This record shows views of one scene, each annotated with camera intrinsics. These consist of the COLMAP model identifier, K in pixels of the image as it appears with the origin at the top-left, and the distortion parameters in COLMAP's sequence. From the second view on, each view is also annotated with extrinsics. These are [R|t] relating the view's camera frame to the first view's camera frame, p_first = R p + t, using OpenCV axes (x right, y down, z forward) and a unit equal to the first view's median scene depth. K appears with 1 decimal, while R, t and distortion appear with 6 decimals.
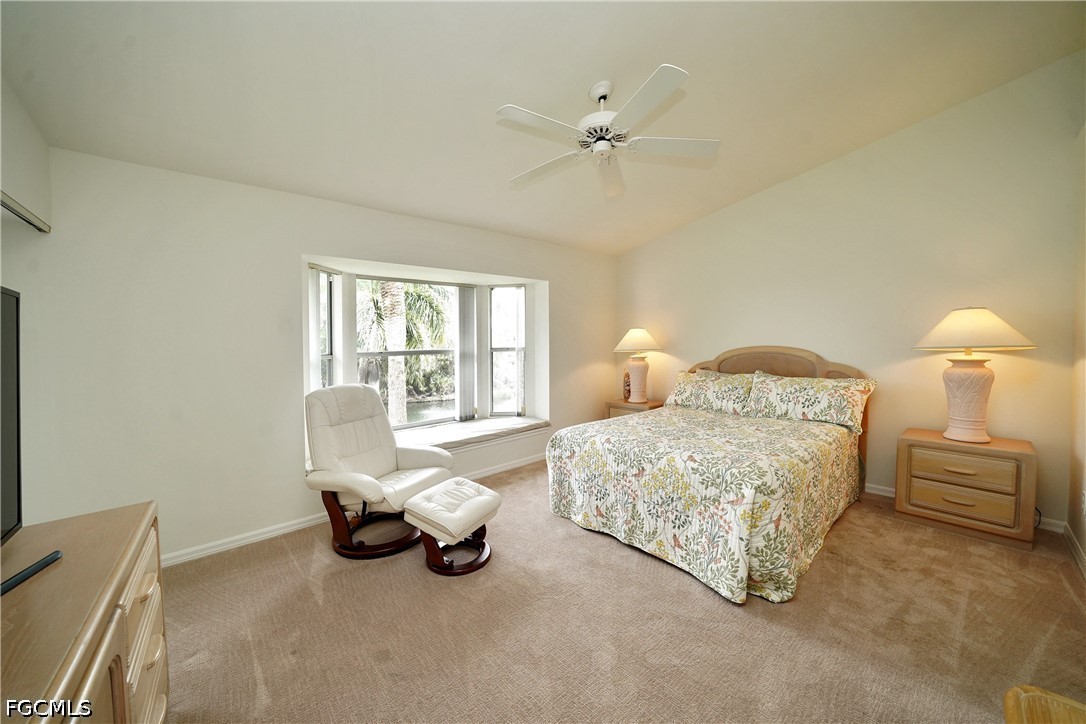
lens RADIAL K [[383.8, 0, 542.0], [0, 383.8, 344.3], [0, 0, 1]] dist [-0.016743, -0.000004]
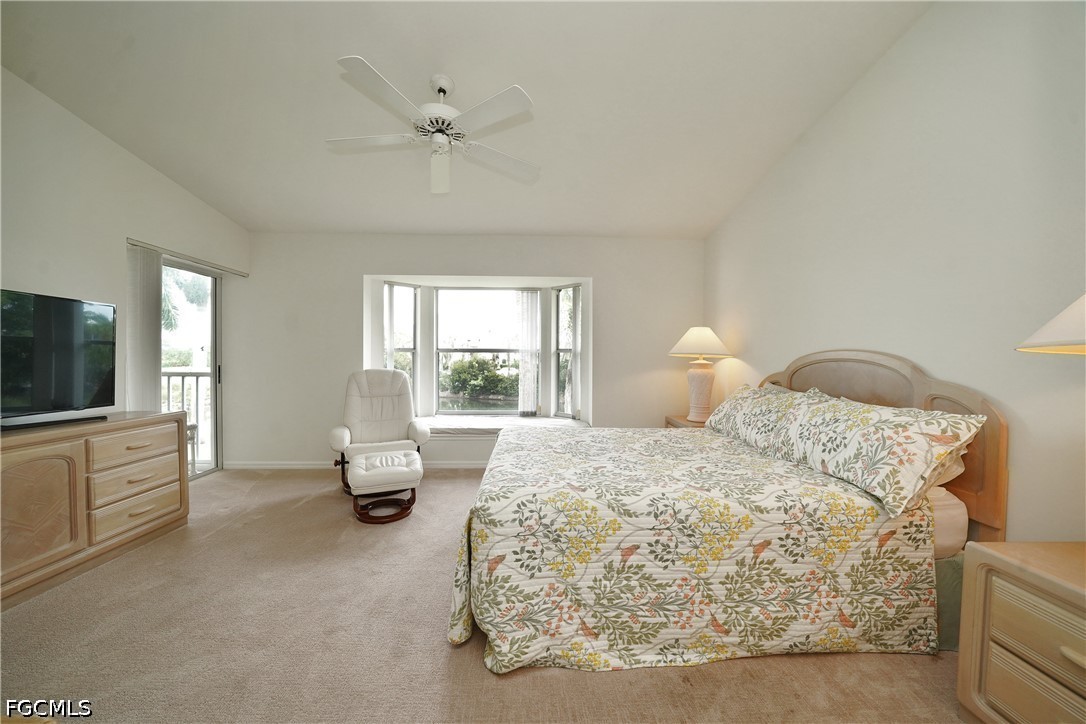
lens RADIAL K [[379.4, 0, 544.1], [0, 379.4, 354.1], [0, 0, 1]] dist [-0.011457, 0.000064]
pose [[0.782166, 0.026161, -0.622521, 0.797507], [-0.026105, 0.999617, 0.009208, 0.026091], [0.622523, 0.009049, 0.782549, 0.320228]]
